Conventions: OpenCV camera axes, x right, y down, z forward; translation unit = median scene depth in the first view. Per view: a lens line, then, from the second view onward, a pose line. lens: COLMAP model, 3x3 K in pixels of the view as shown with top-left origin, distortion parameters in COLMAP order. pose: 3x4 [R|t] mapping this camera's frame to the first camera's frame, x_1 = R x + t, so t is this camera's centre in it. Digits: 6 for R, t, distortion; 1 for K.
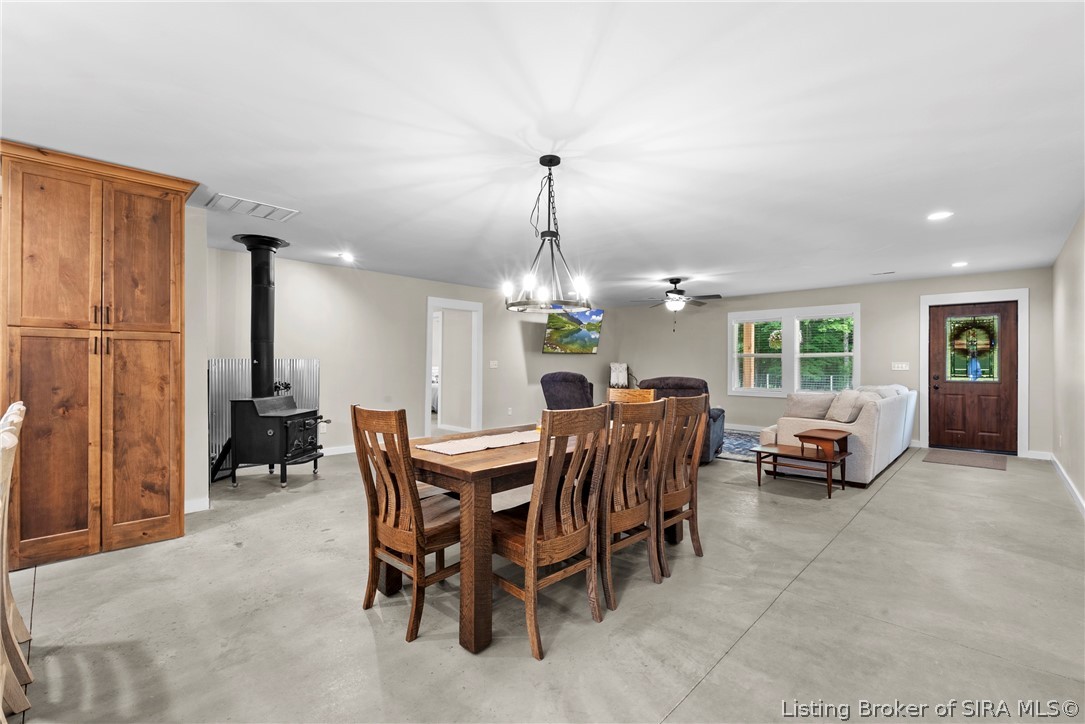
lens RADIAL K [[483.4, 0, 542.0], [0, 483.4, 363.4], [0, 0, 1]] dist [-0.006150, 0.001100]
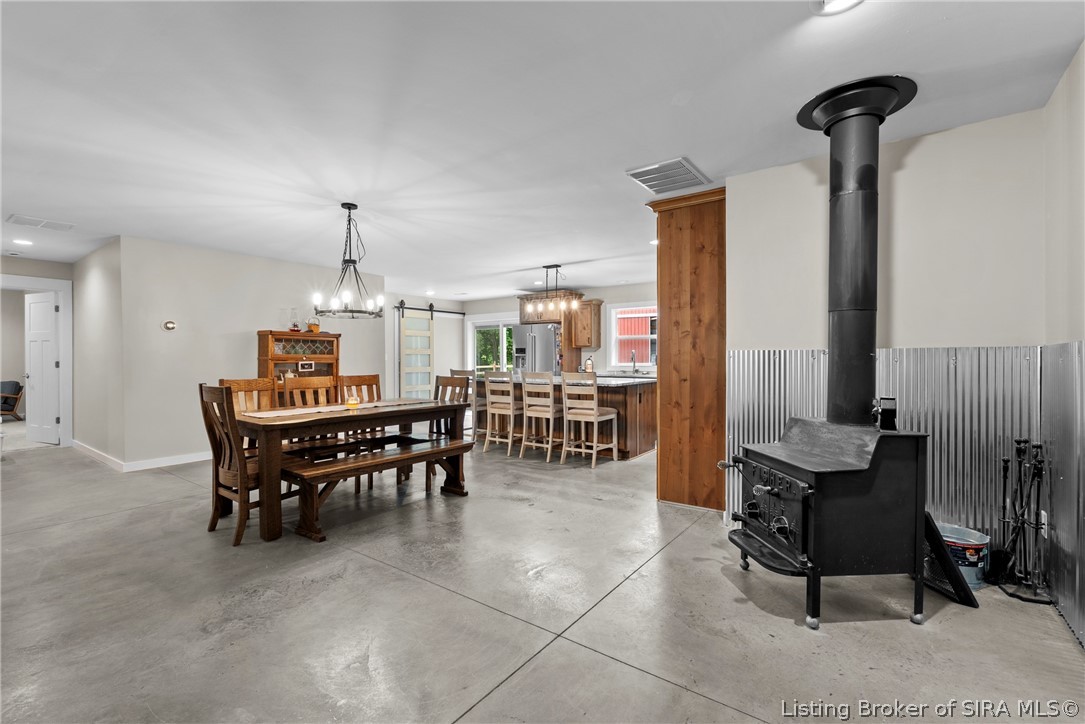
lens RADIAL K [[483.4, 0, 542.1], [0, 483.4, 360.8], [0, 0, 1]] dist [-0.006150, 0.001100]
pose [[-0.993179, 0.001158, -0.116595, -0.348585], [0.000956, 0.999998, 0.001782, 0.007837], [0.116596, 0.001658, -0.993178, 2.340157]]
